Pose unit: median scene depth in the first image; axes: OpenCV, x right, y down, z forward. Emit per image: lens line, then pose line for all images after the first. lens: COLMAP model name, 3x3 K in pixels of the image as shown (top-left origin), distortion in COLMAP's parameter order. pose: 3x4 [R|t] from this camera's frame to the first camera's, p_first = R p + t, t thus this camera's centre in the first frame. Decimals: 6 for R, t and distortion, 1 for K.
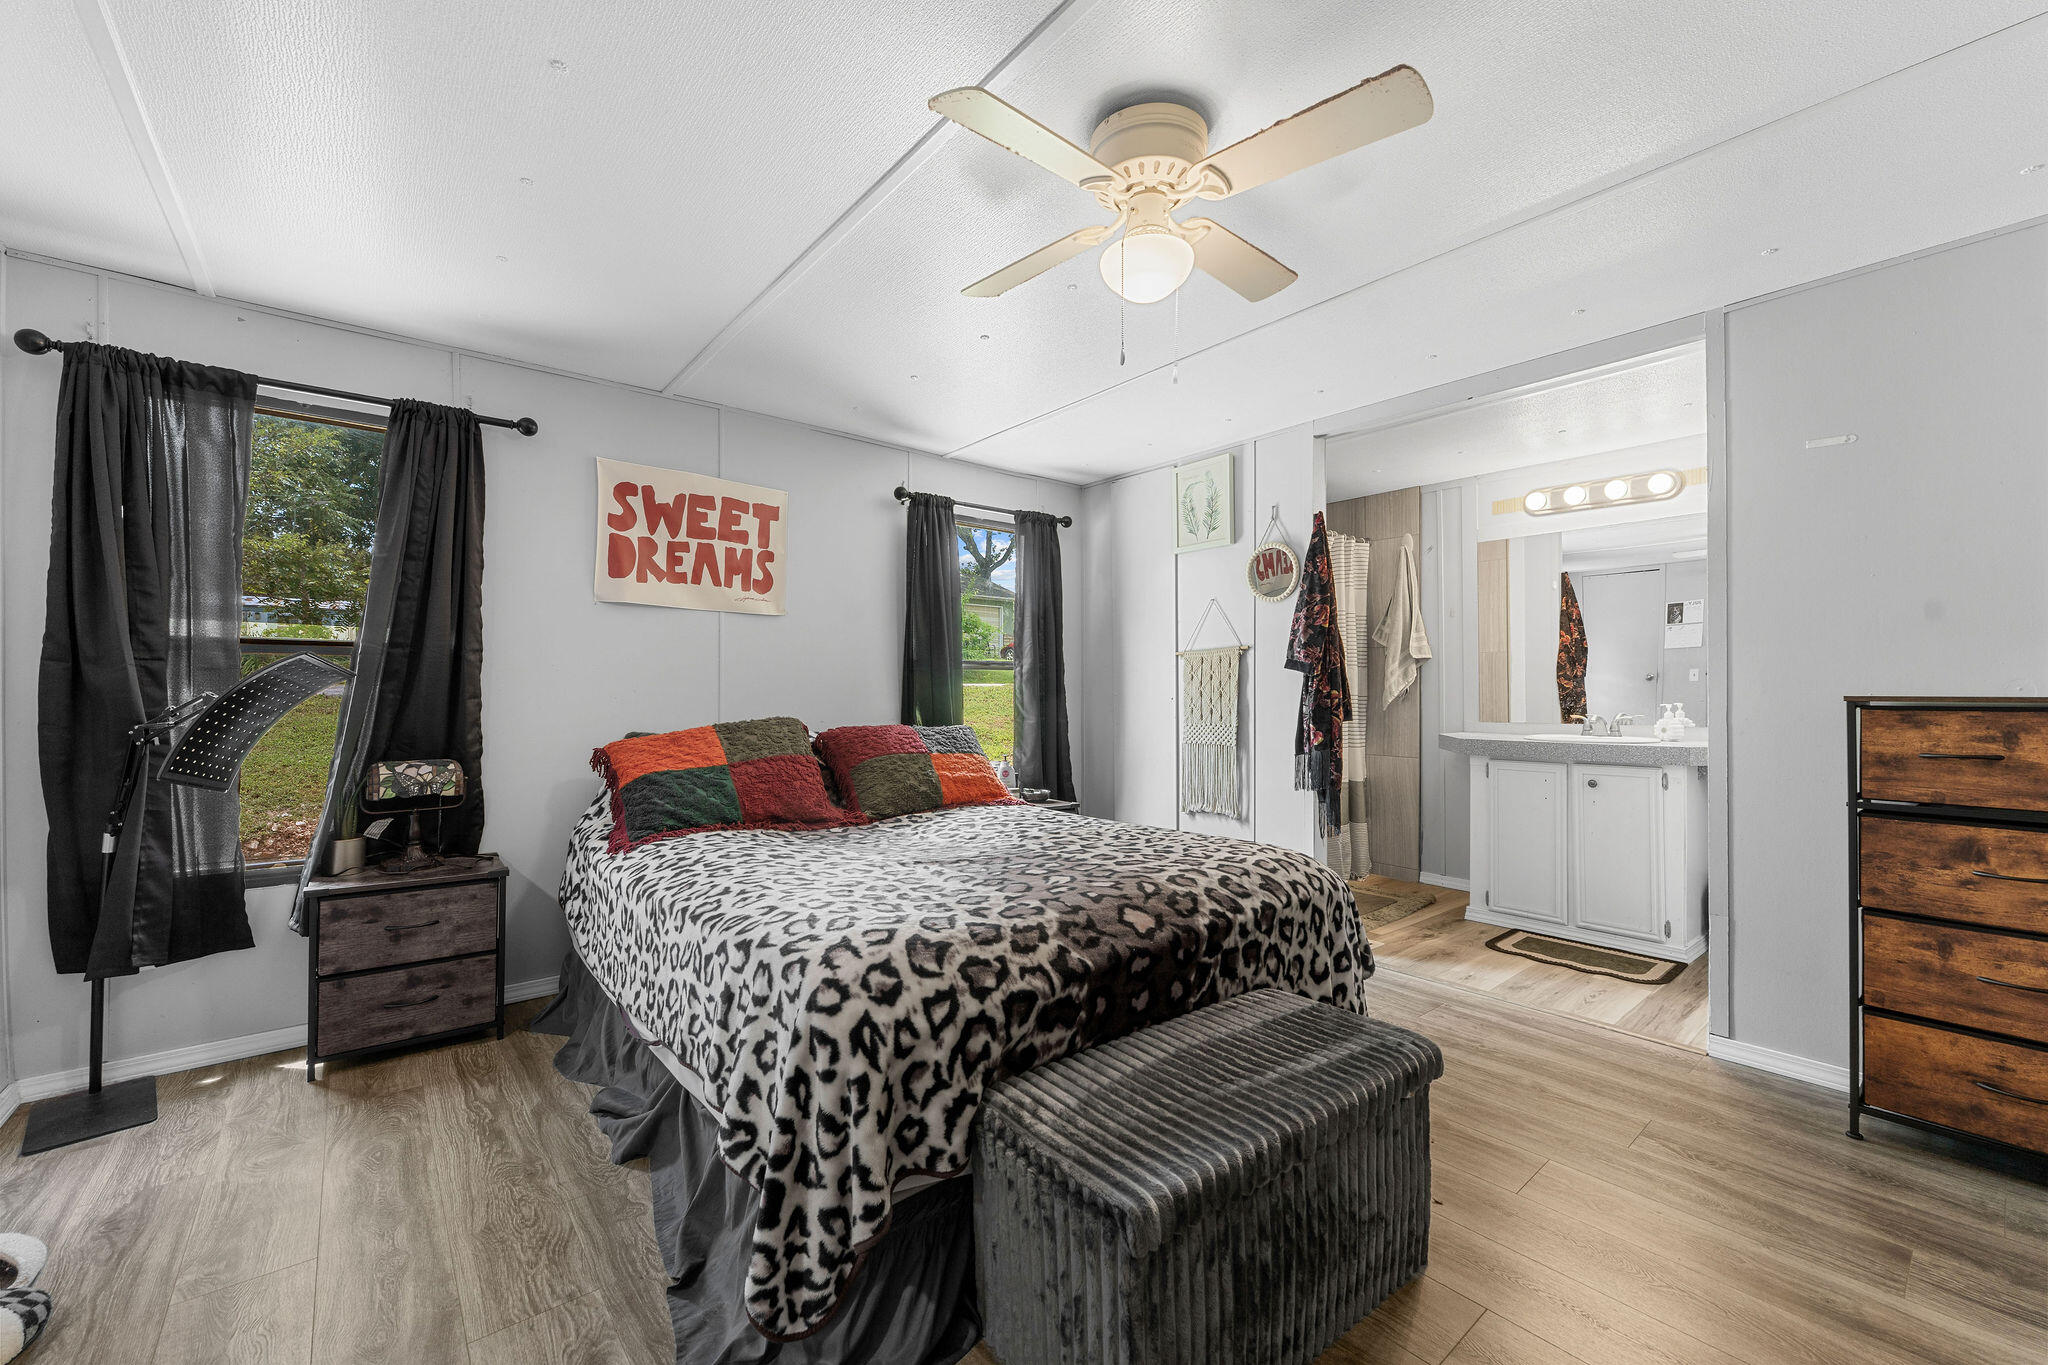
lens RADIAL K [[814.9, 0, 1015.2], [0, 814.9, 688.8], [0, 0, 1]] dist [-0.000556, -0.000246]
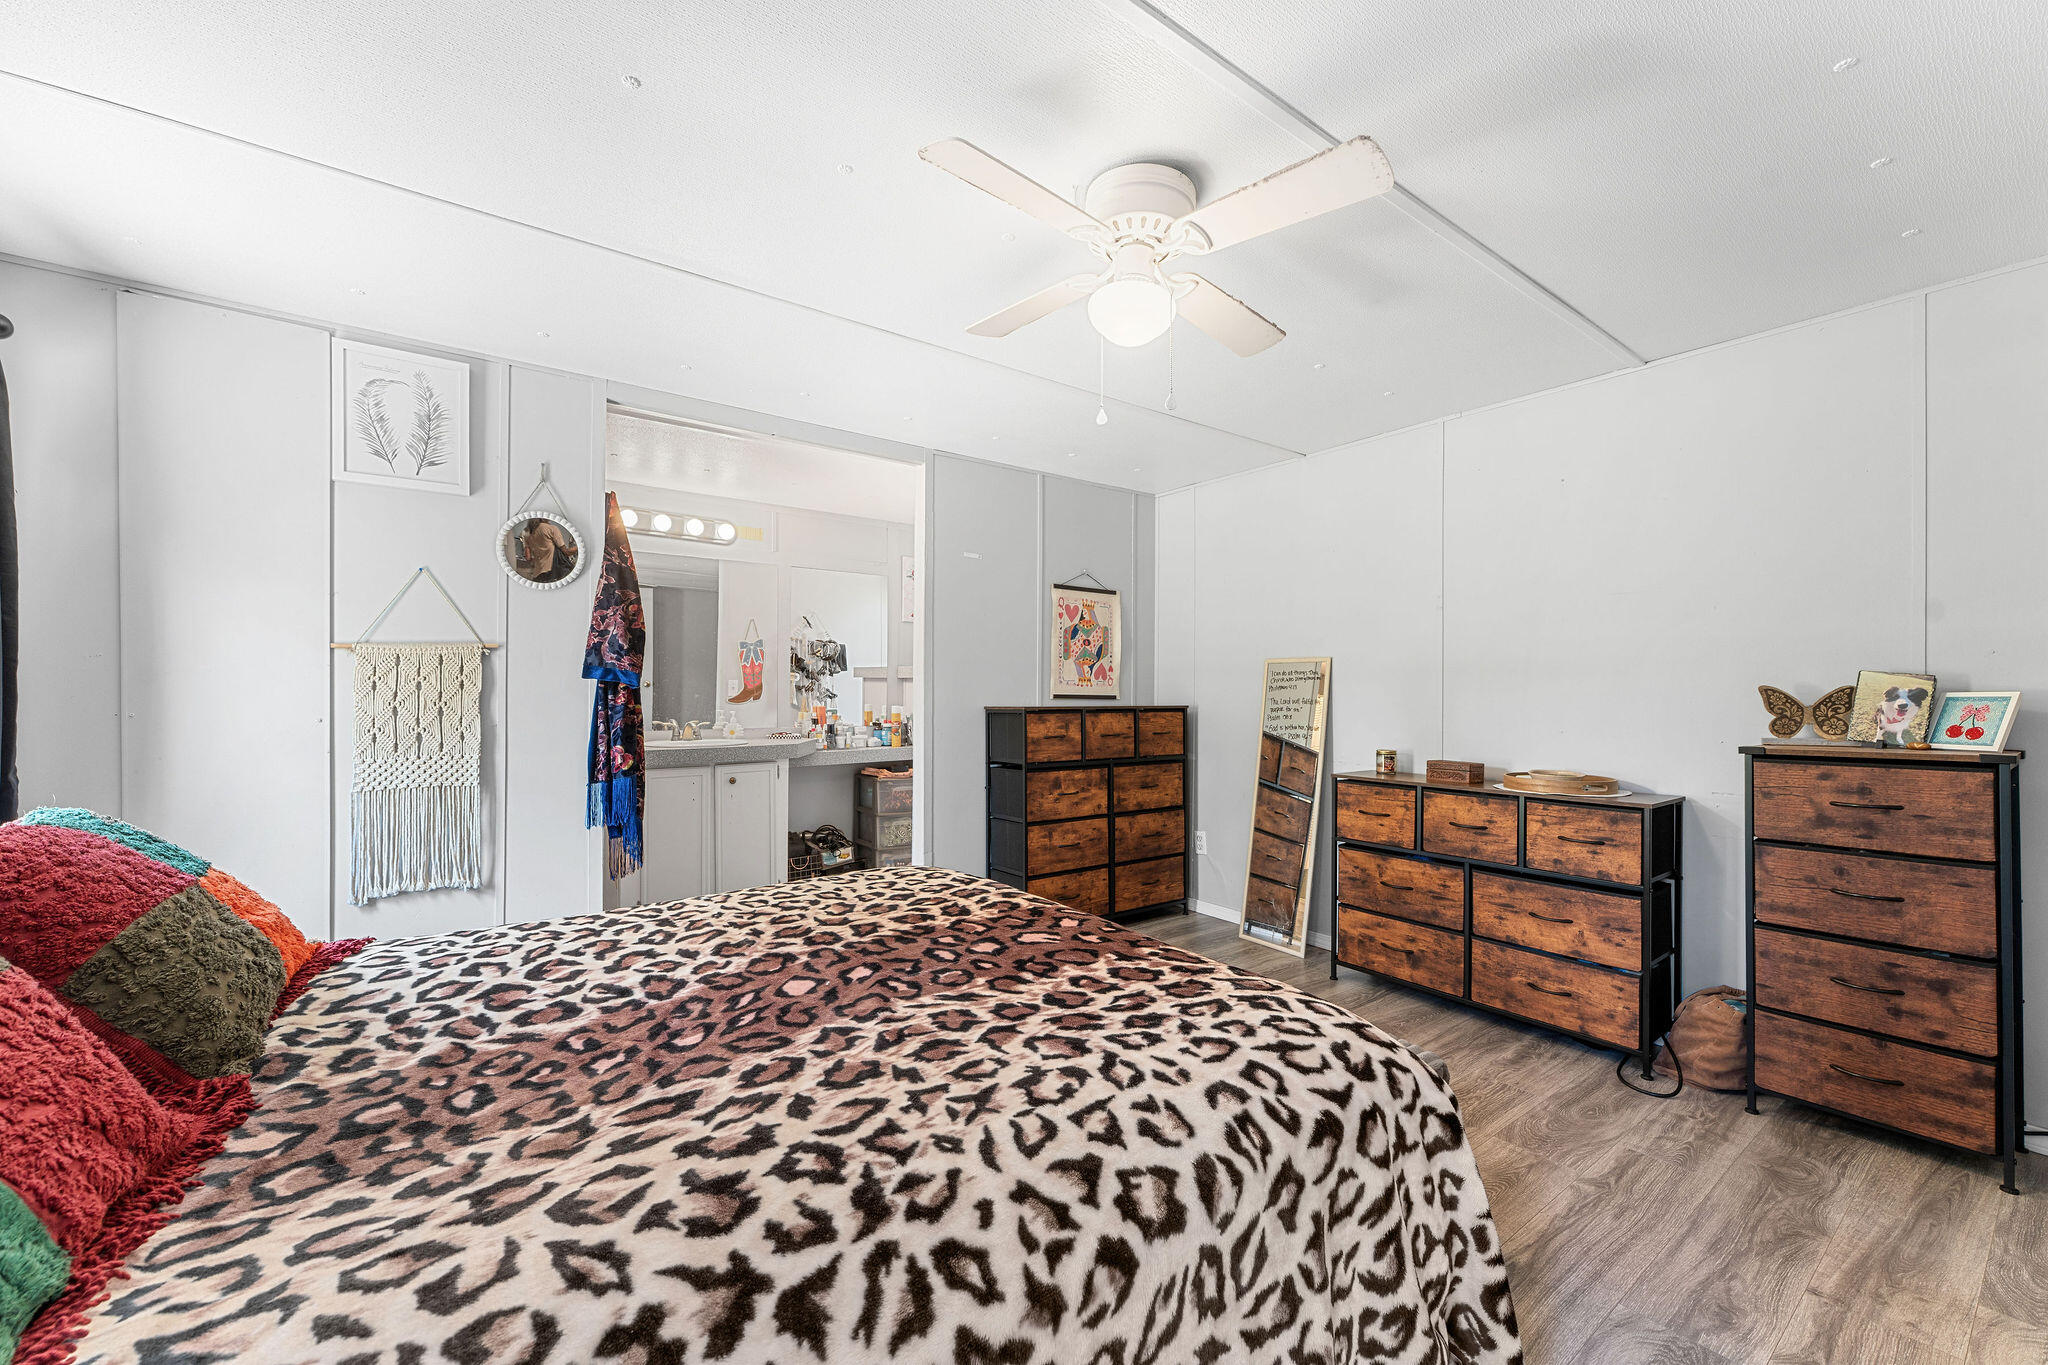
lens RADIAL K [[814.9, 0, 1015.2], [0, 814.9, 688.8], [0, 0, 1]] dist [-0.000556, -0.000246]
pose [[0.041044, 0.003942, 0.999150, -0.805976], [-0.005291, 0.999979, -0.003728, -0.024555], [-0.999143, -0.005133, 0.041064, 0.993560]]
